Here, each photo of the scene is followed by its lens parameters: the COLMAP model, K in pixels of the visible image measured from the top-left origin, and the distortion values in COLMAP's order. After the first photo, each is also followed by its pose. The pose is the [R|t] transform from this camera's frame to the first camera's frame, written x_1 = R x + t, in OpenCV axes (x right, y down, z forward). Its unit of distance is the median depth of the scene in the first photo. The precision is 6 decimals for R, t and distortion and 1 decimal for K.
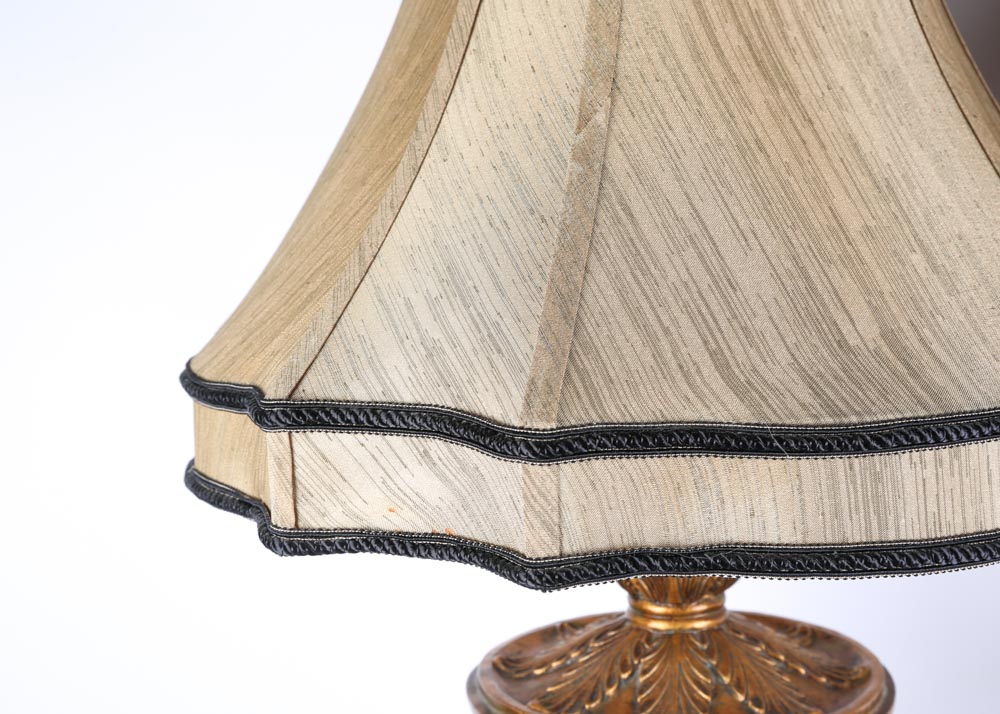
lens RADIAL K [[1514.0, 0, 500.0], [0, 1514.0, 357.0], [0, 0, 1]] dist [0.014582, 0.087715]
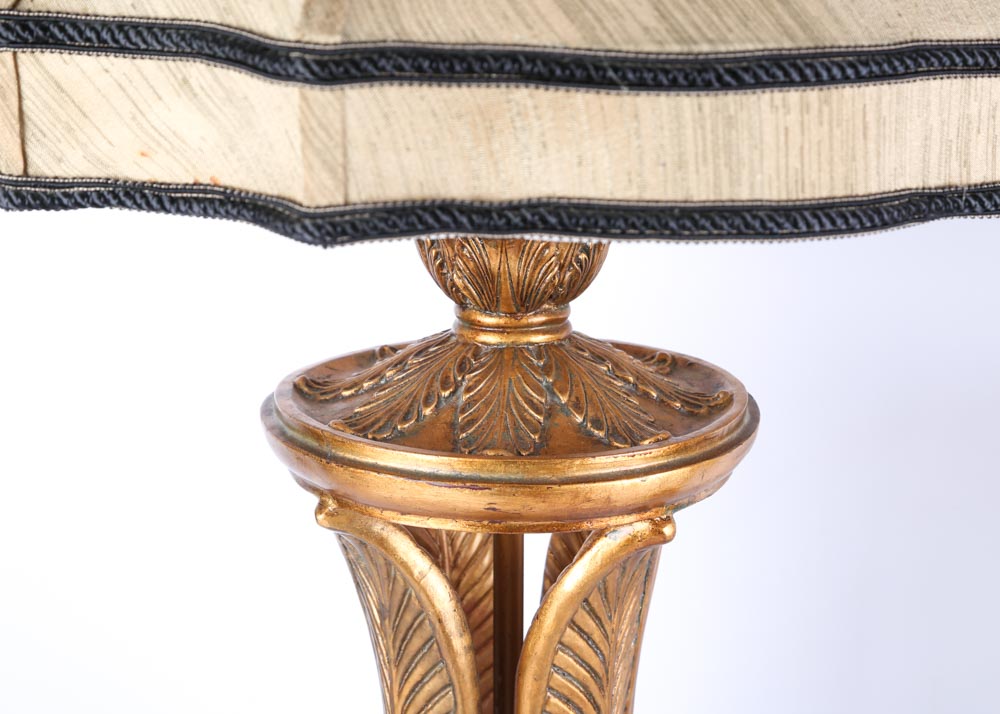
lens RADIAL K [[1745.8, 0, 515.9], [0, 1745.8, 360.3], [0, 0, 1]] dist [0.065943, 0.112570]
pose [[0.996393, 0.020656, 0.082301, 0.052157], [-0.030869, 0.991699, 0.124817, 0.087682], [-0.079040, -0.126908, 0.988760, 0.041890]]
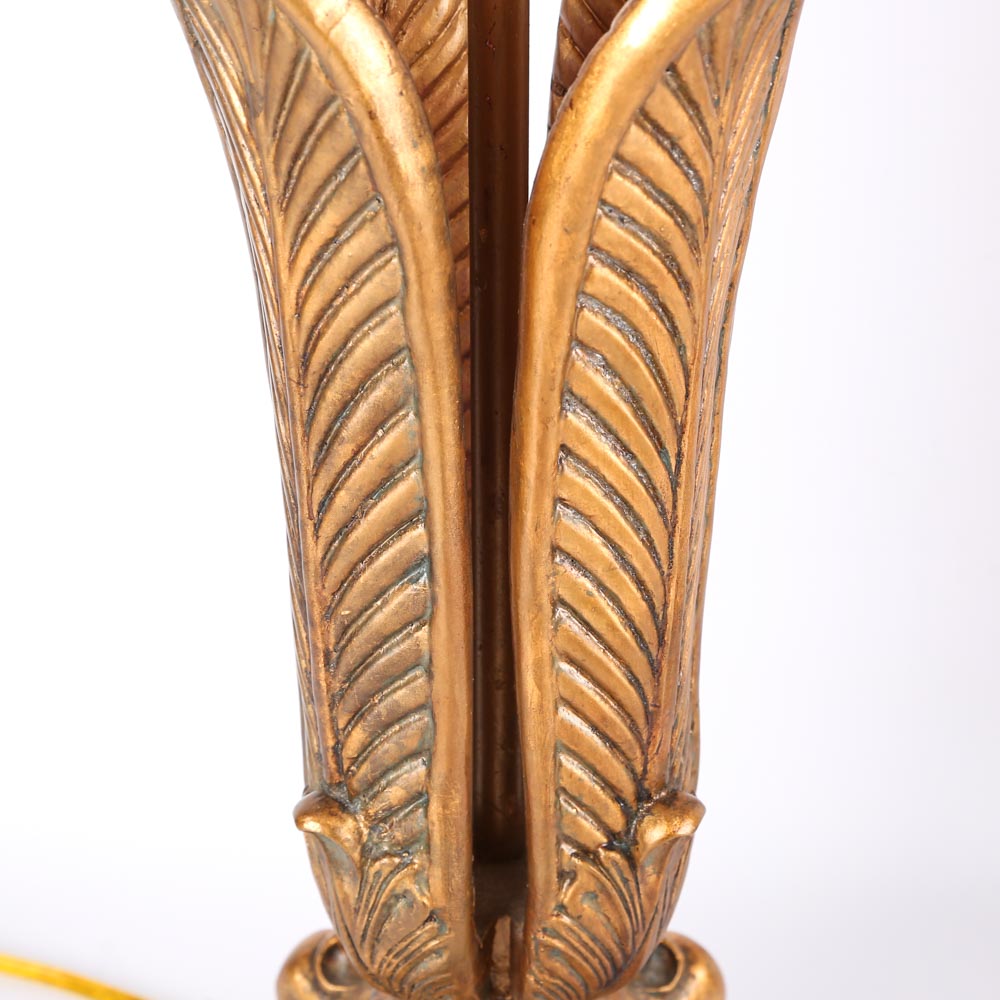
lens RADIAL K [[2631.8, 0, 500.0], [0, 2631.8, 500.0], [0, 0, 1]] dist [0.165798, 0.216718]
pose [[0.993184, -0.024011, 0.114056, 0.040967], [-0.022531, 0.920543, 0.389990, 0.193851], [-0.114358, -0.389902, 0.913728, 0.361275]]
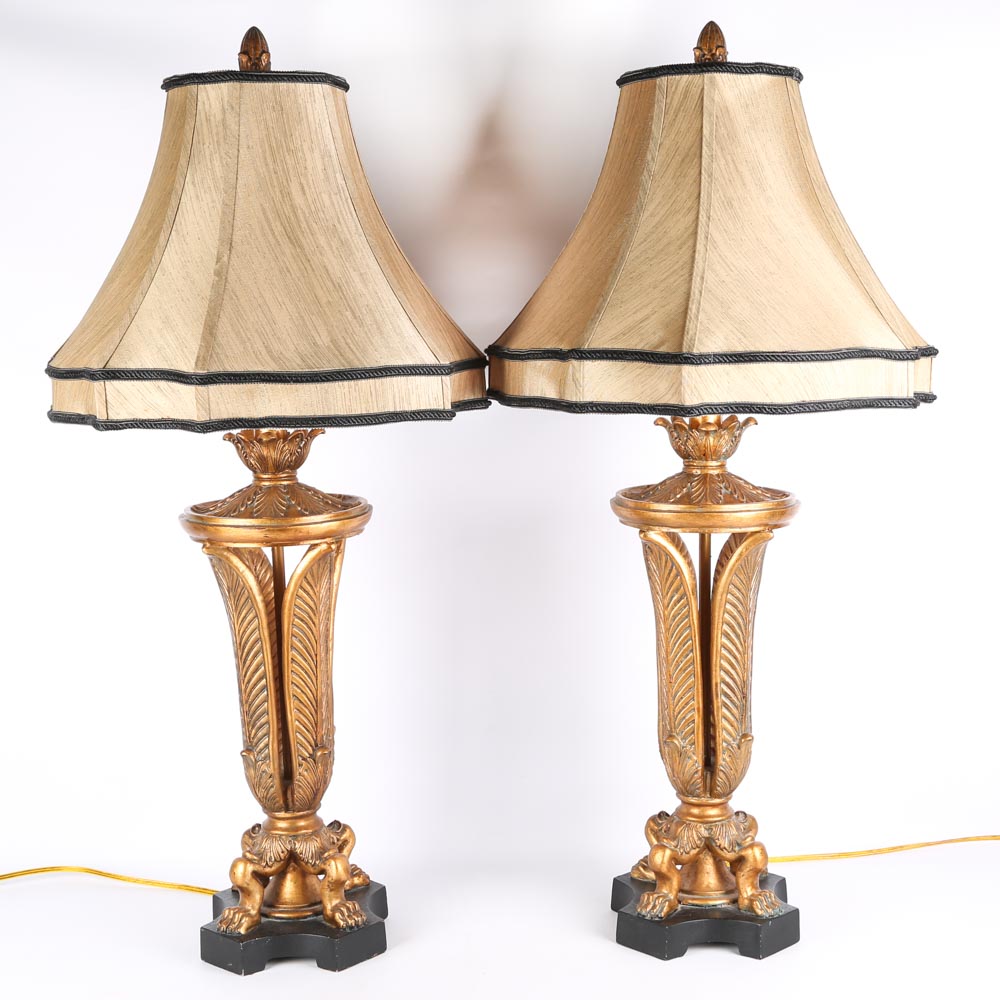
lens RADIAL K [[1591.3, 0, 500.0], [0, 1591.3, 500.0], [0, 0, 1]] dist [-0.021363, -0.028752]
pose [[0.985128, -0.019973, 0.170659, 0.058991], [0.016986, 0.999676, 0.018946, 0.213734], [-0.170982, -0.015765, 0.985148, -1.790675]]
